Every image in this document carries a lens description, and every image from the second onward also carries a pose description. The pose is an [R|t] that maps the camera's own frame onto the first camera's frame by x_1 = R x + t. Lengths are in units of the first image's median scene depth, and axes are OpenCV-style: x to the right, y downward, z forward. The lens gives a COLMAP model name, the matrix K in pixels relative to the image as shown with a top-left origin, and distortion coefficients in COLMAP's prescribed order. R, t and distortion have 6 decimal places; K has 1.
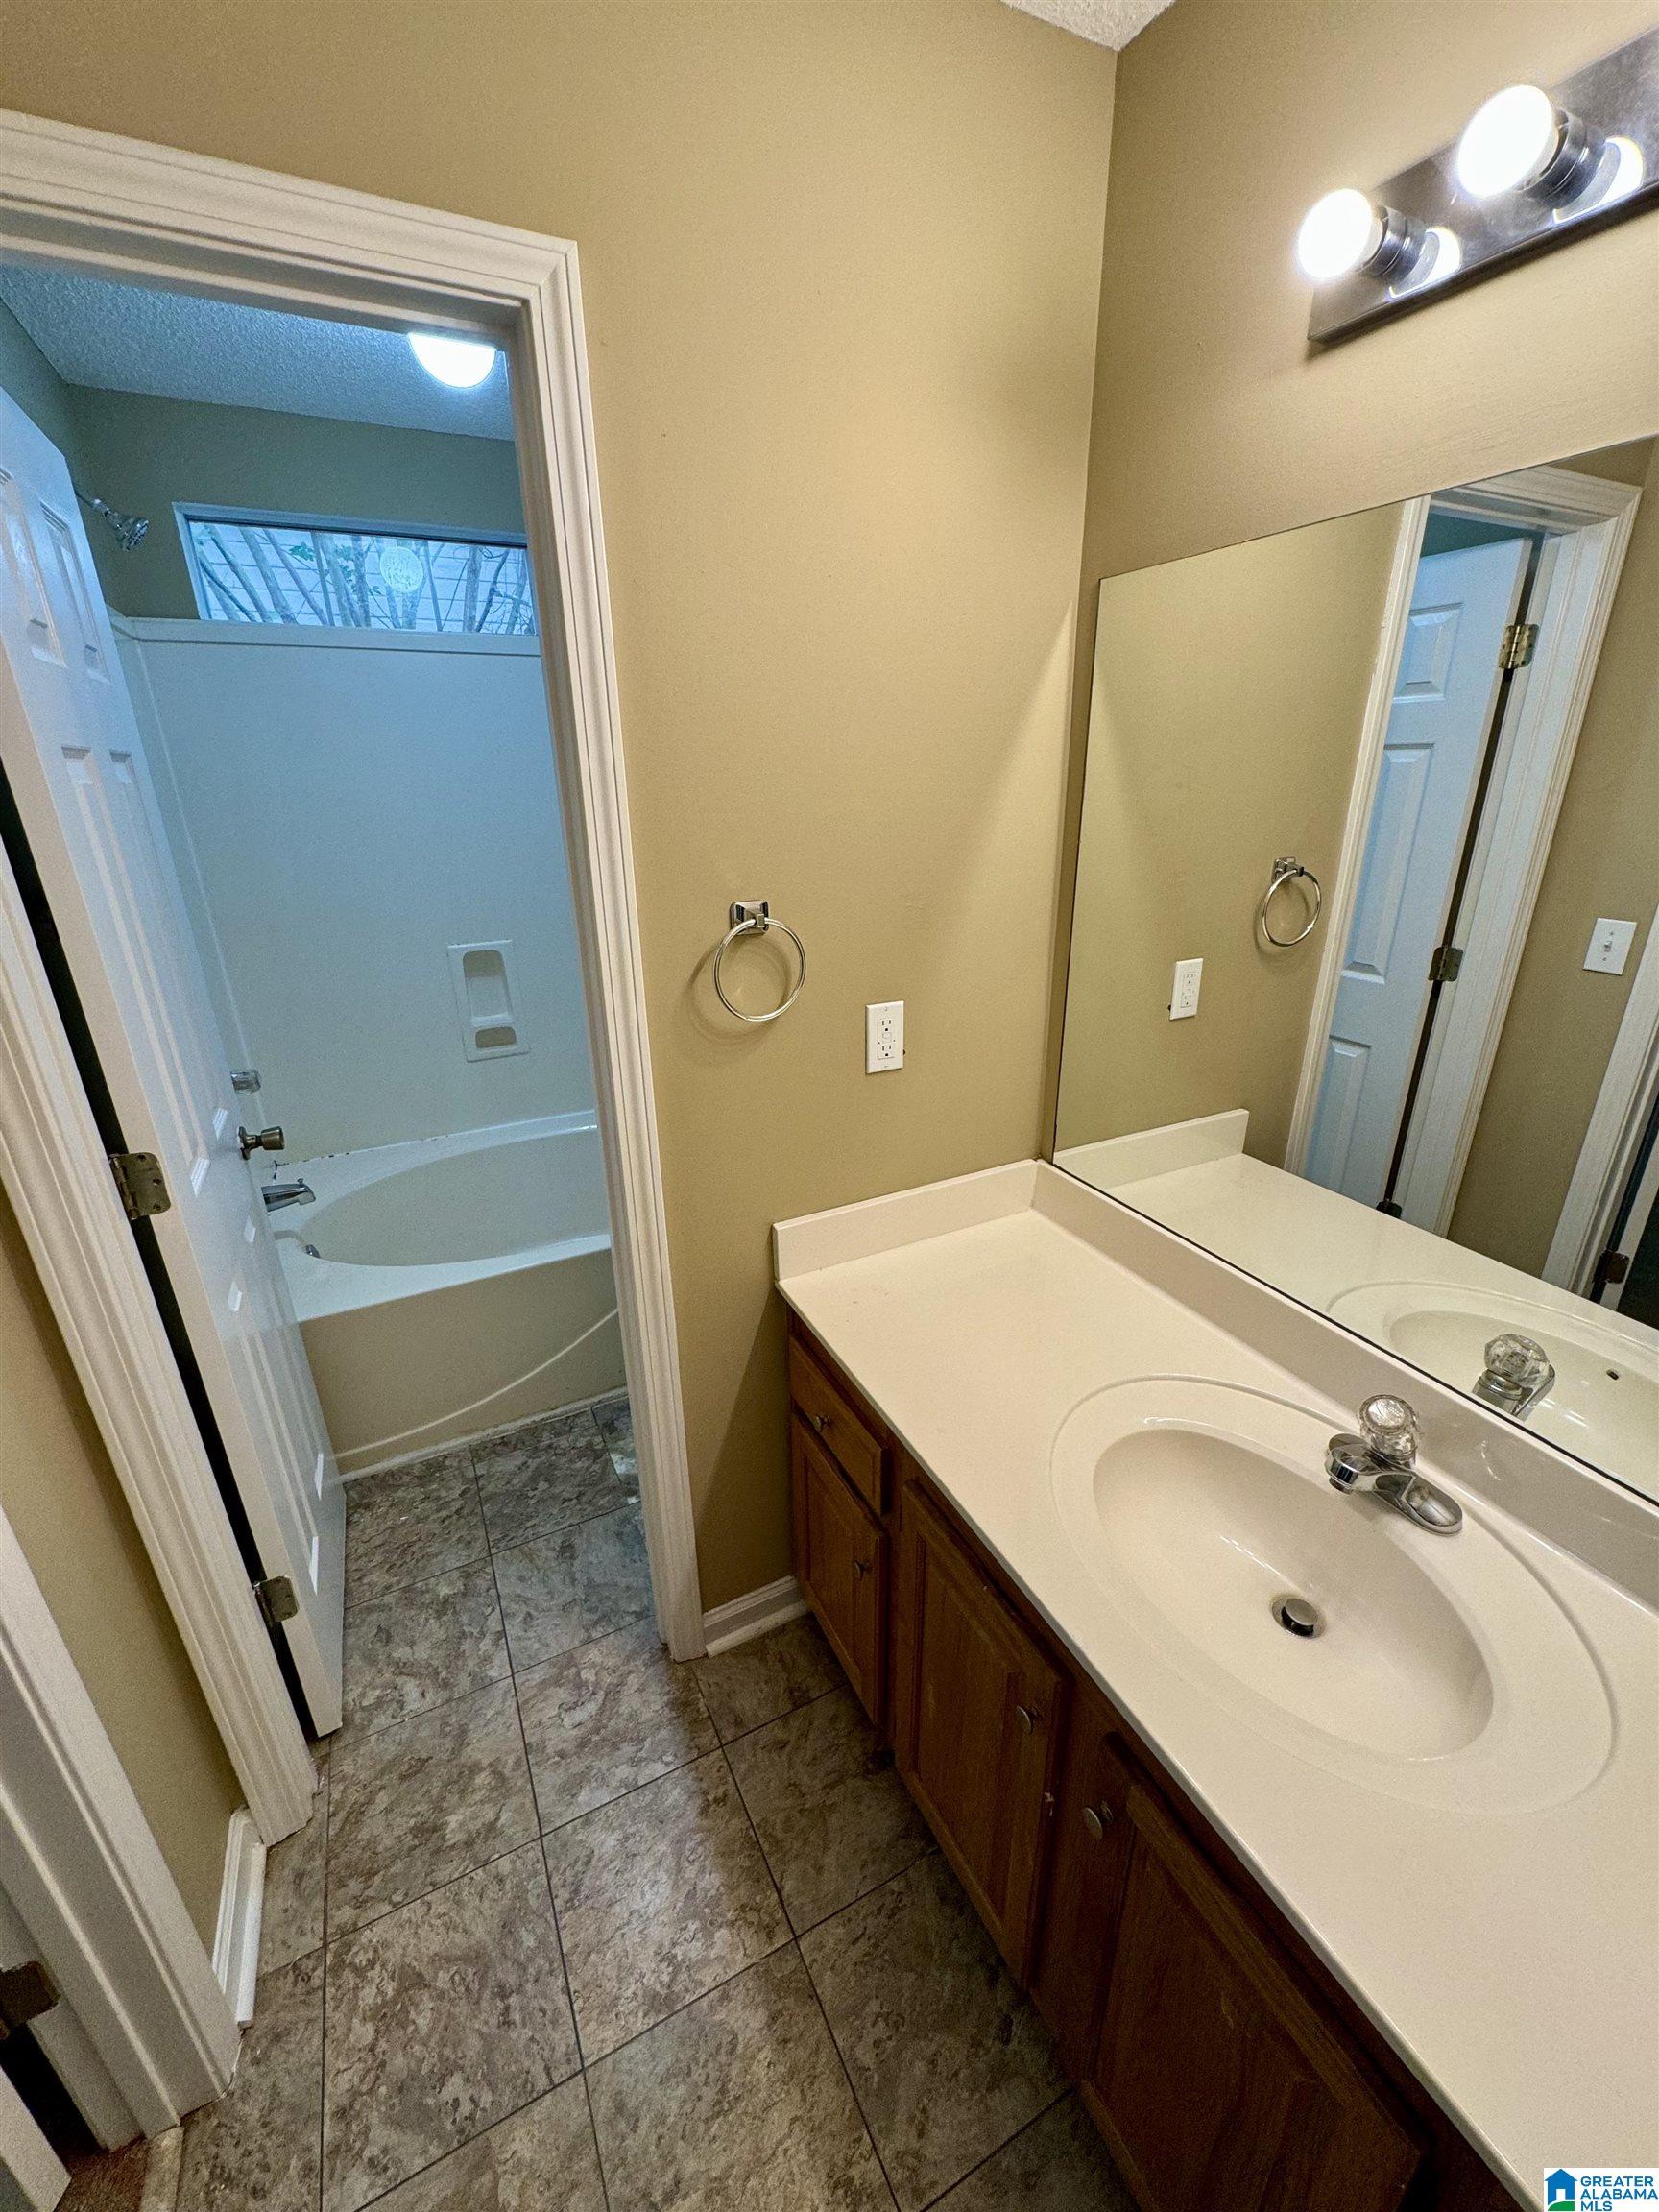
lens RADIAL K [[883.2, 0, 831.9], [0, 883.2, 1104.1], [0, 0, 1]] dist [-0.002123, 0.000289]
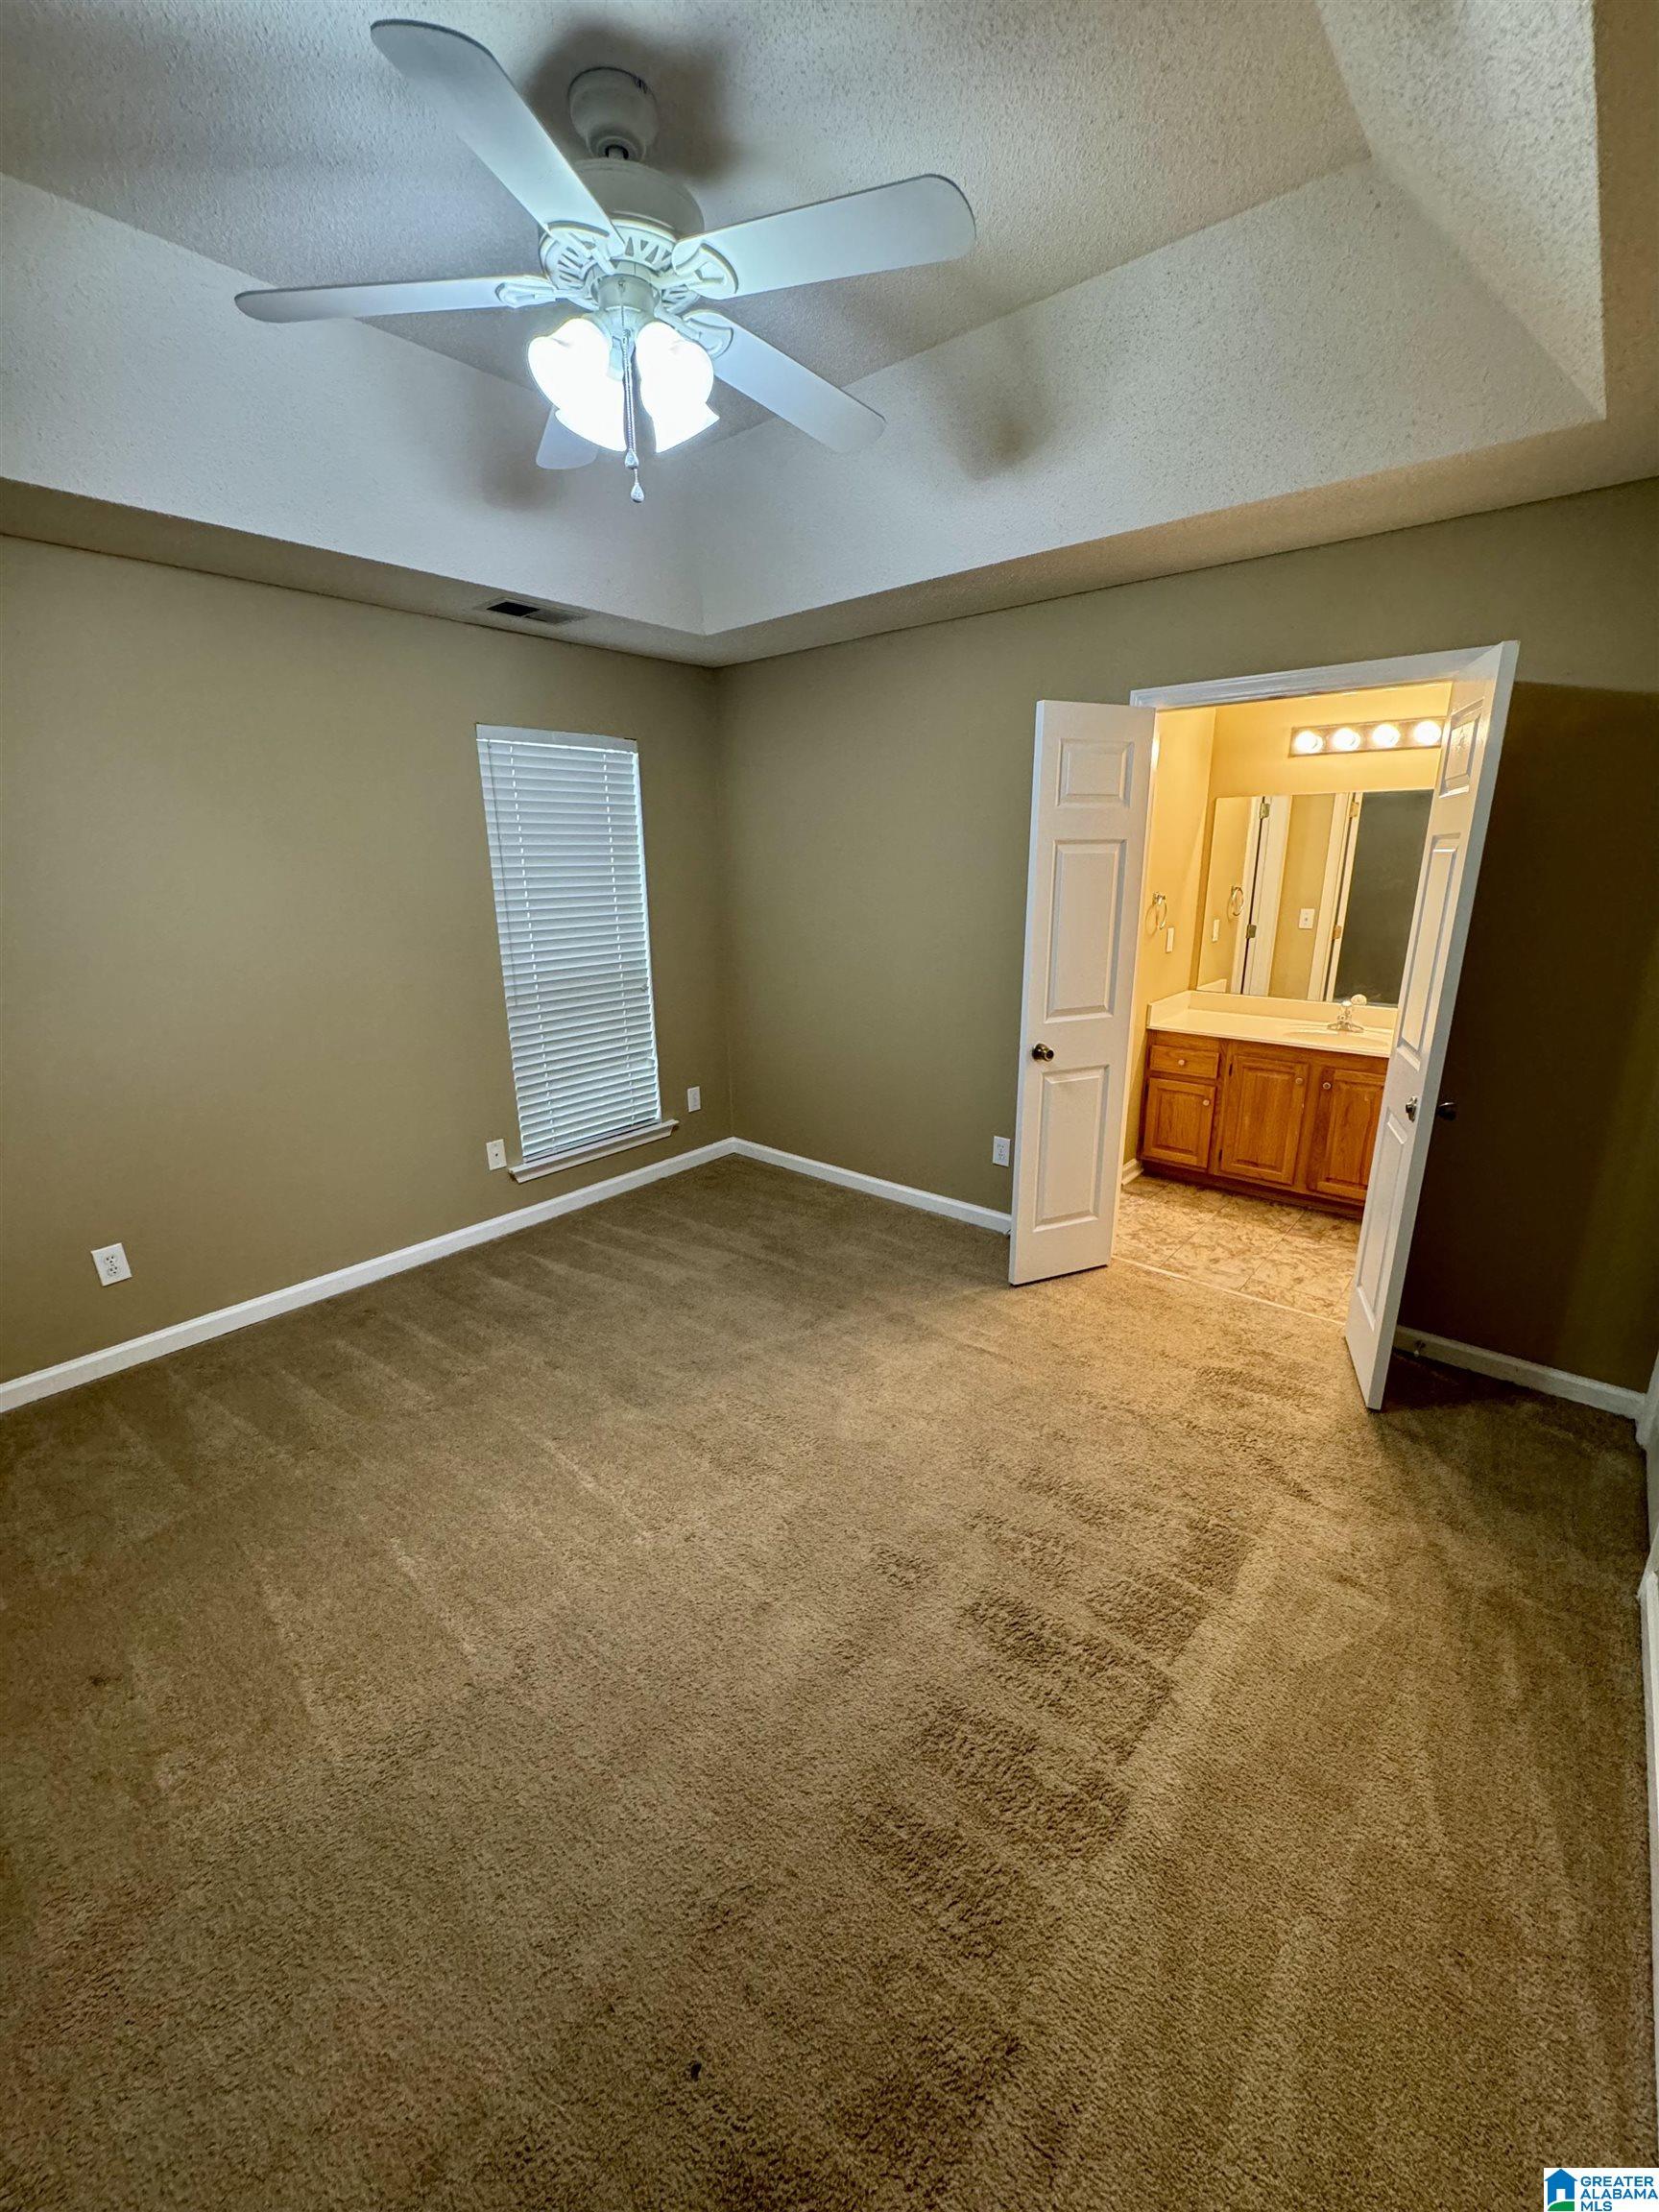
lens RADIAL K [[883.2, 0, 831.9], [0, 883.2, 1104.1], [0, 0, 1]] dist [-0.002123, 0.000289]
pose [[0.923414, -0.101290, 0.370199, -2.574531], [0.134700, 0.988721, -0.065470, 0.613414], [-0.359392, 0.110321, 0.926643, -1.549140]]
